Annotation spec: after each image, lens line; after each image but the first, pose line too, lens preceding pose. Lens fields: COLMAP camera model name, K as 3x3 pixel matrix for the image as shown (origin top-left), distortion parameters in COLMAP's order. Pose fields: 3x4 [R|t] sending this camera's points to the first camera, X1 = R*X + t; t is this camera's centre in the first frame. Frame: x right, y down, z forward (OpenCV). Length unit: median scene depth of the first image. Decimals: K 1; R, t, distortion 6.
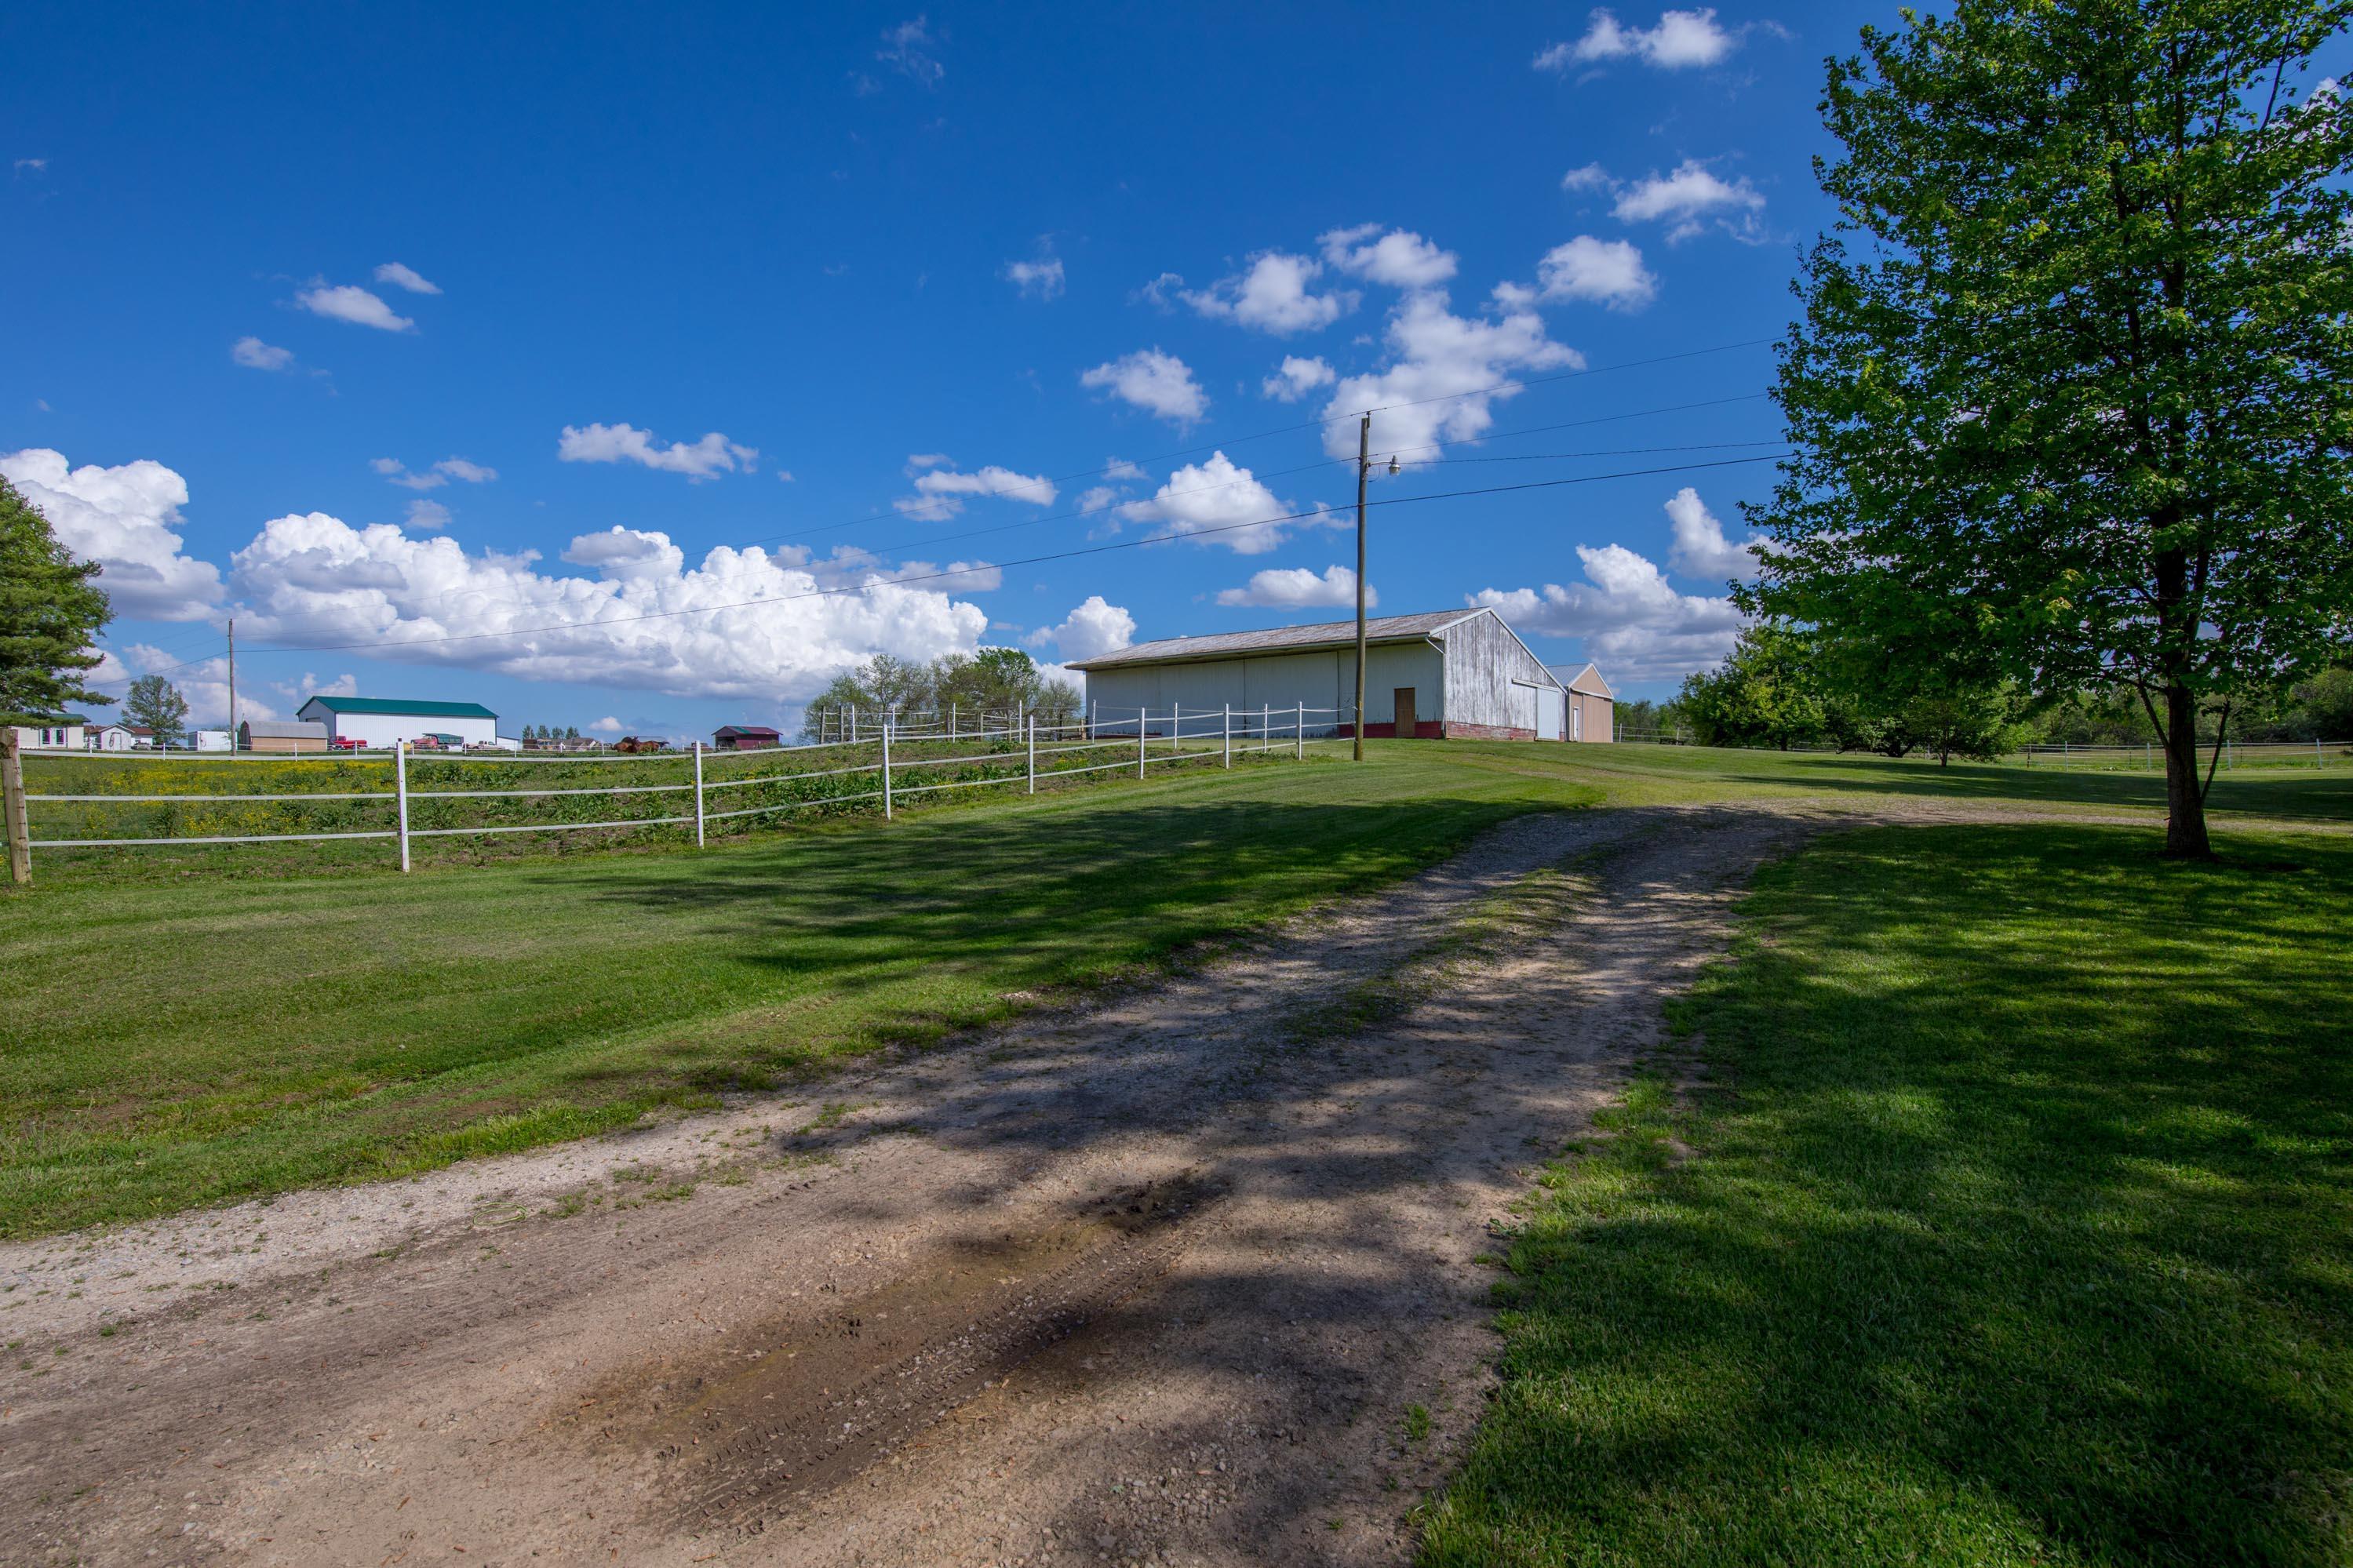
lens RADIAL K [[1135.4, 0, 1215.7], [0, 1135.4, 781.0], [0, 0, 1]] dist [-0.000942, -0.001579]
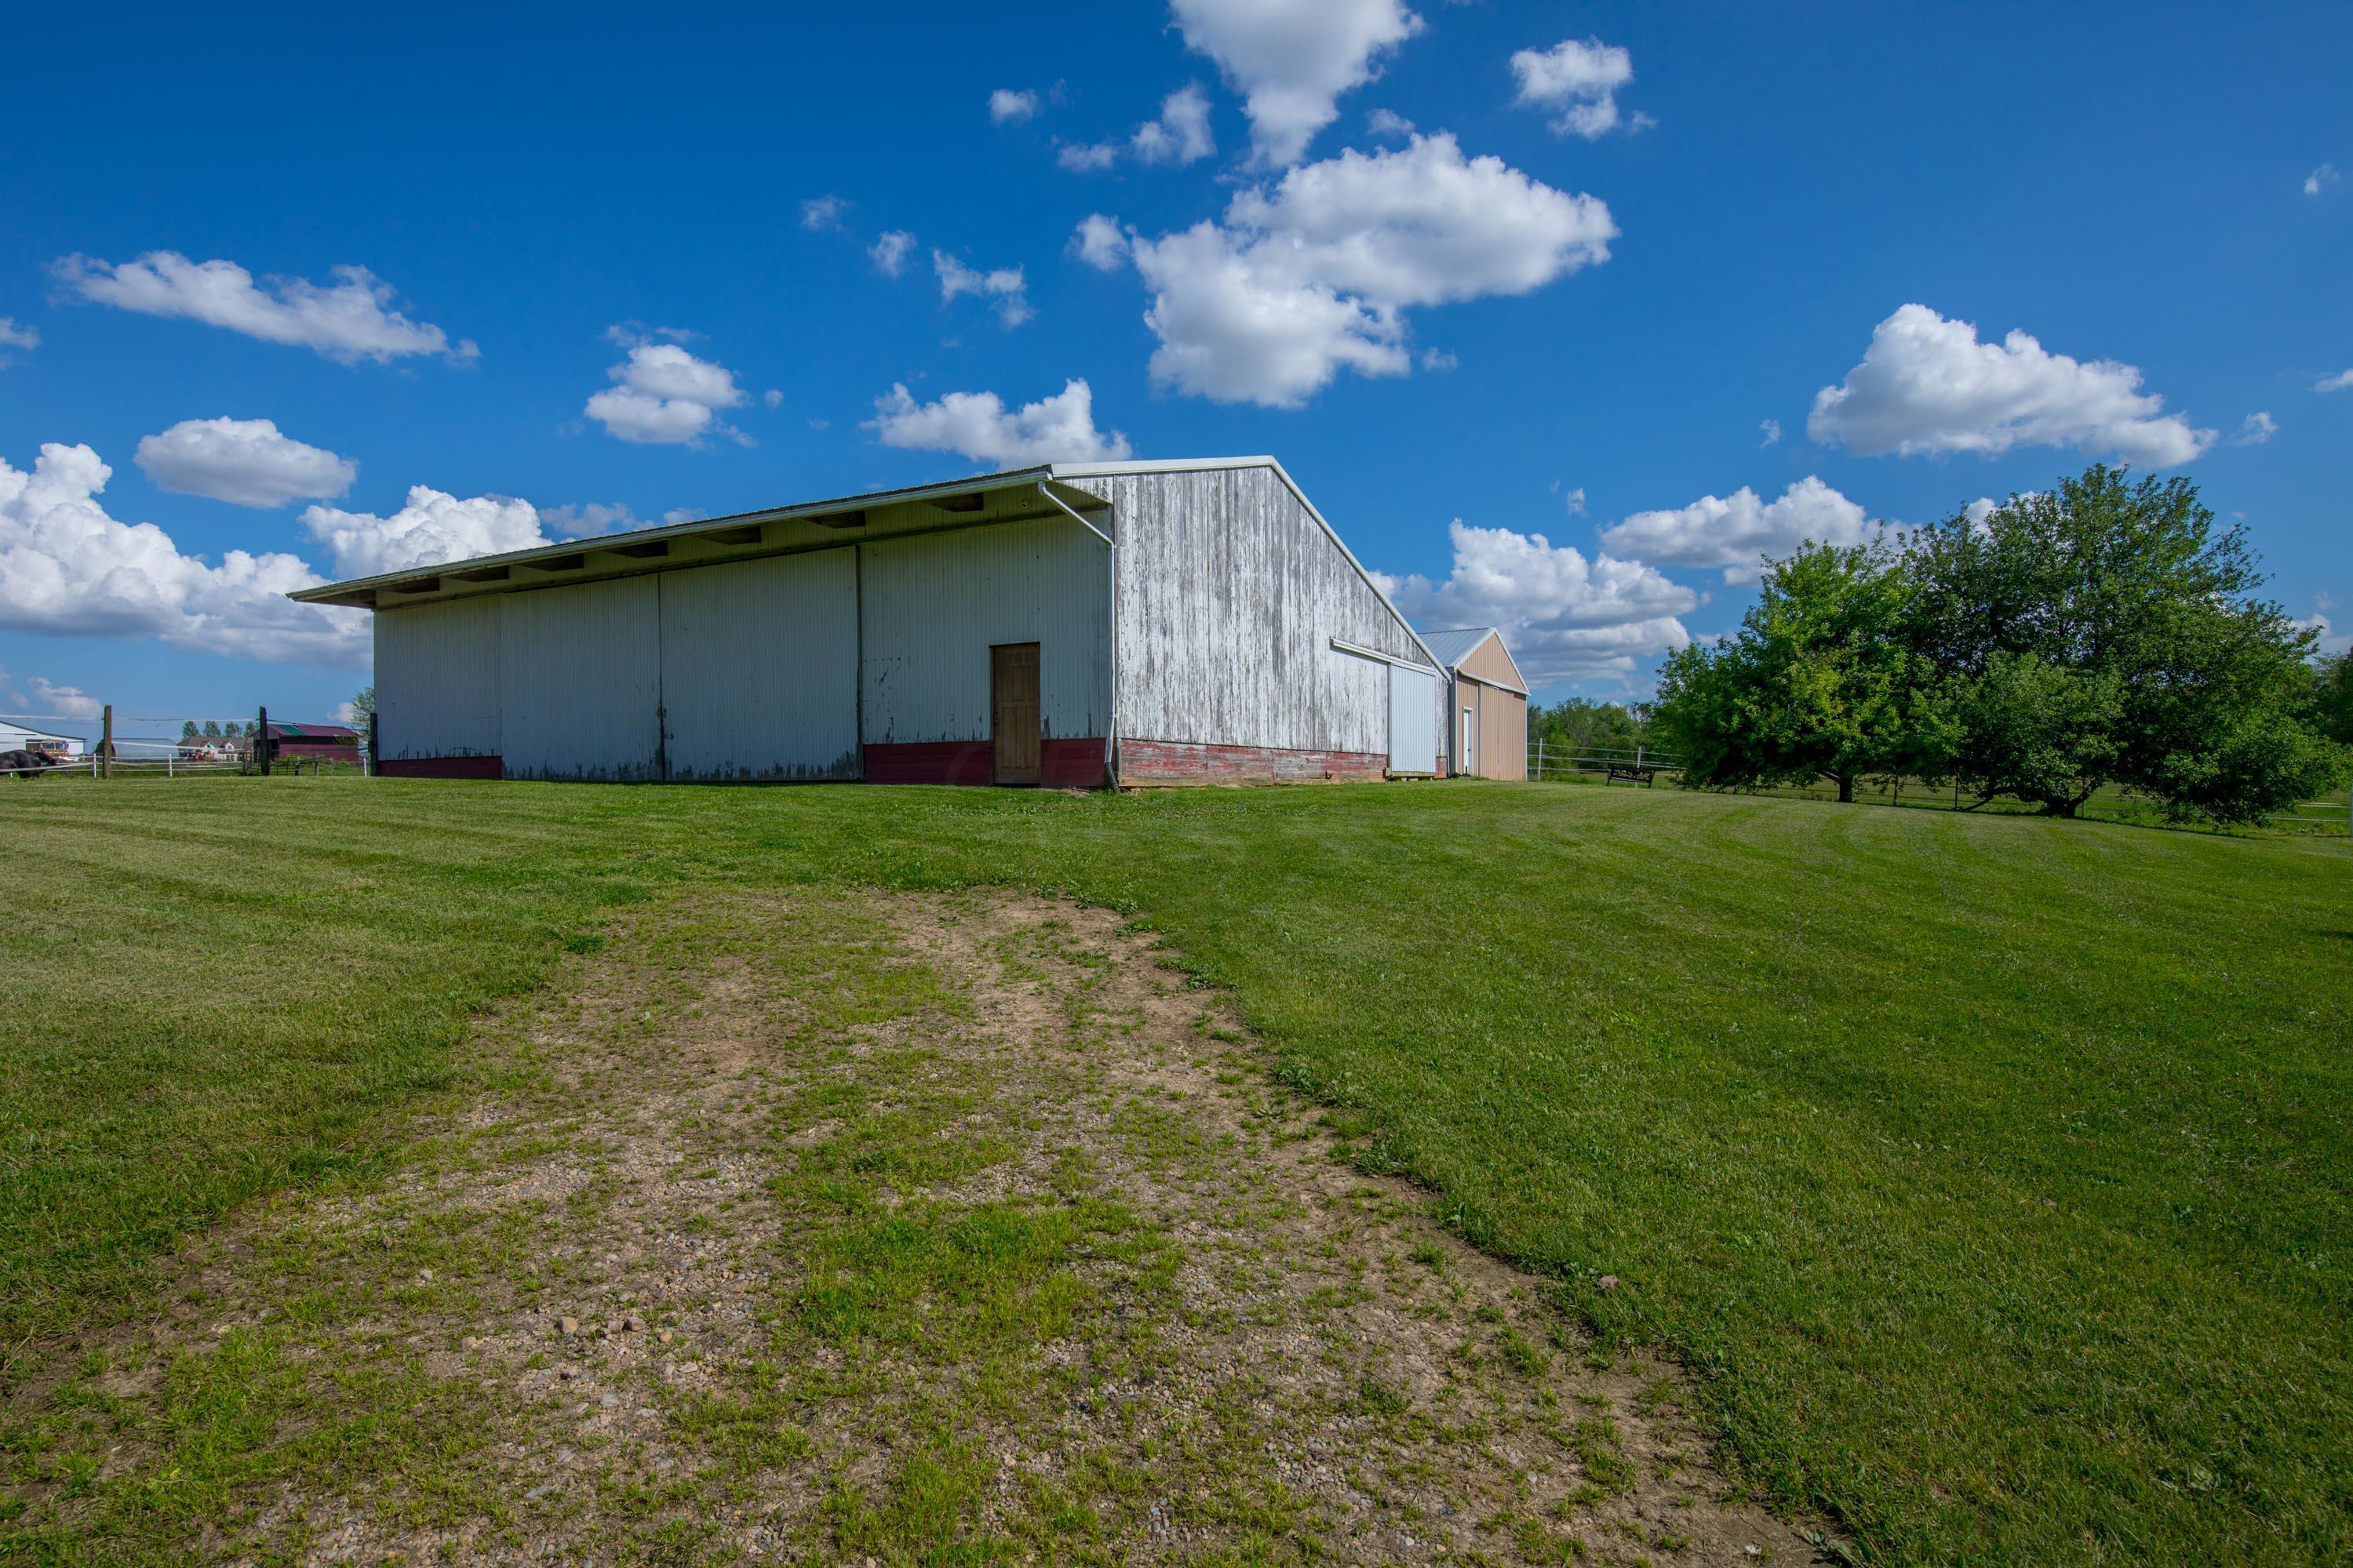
lens RADIAL K [[1135.4, 0, 1215.7], [0, 1135.4, 781.0], [0, 0, 1]] dist [-0.000942, -0.001579]
pose [[0.994627, 0.005761, 0.103365, 0.160840], [-0.005737, 0.999983, -0.000530, -0.032485], [-0.103367, -0.000066, 0.994643, 0.532848]]
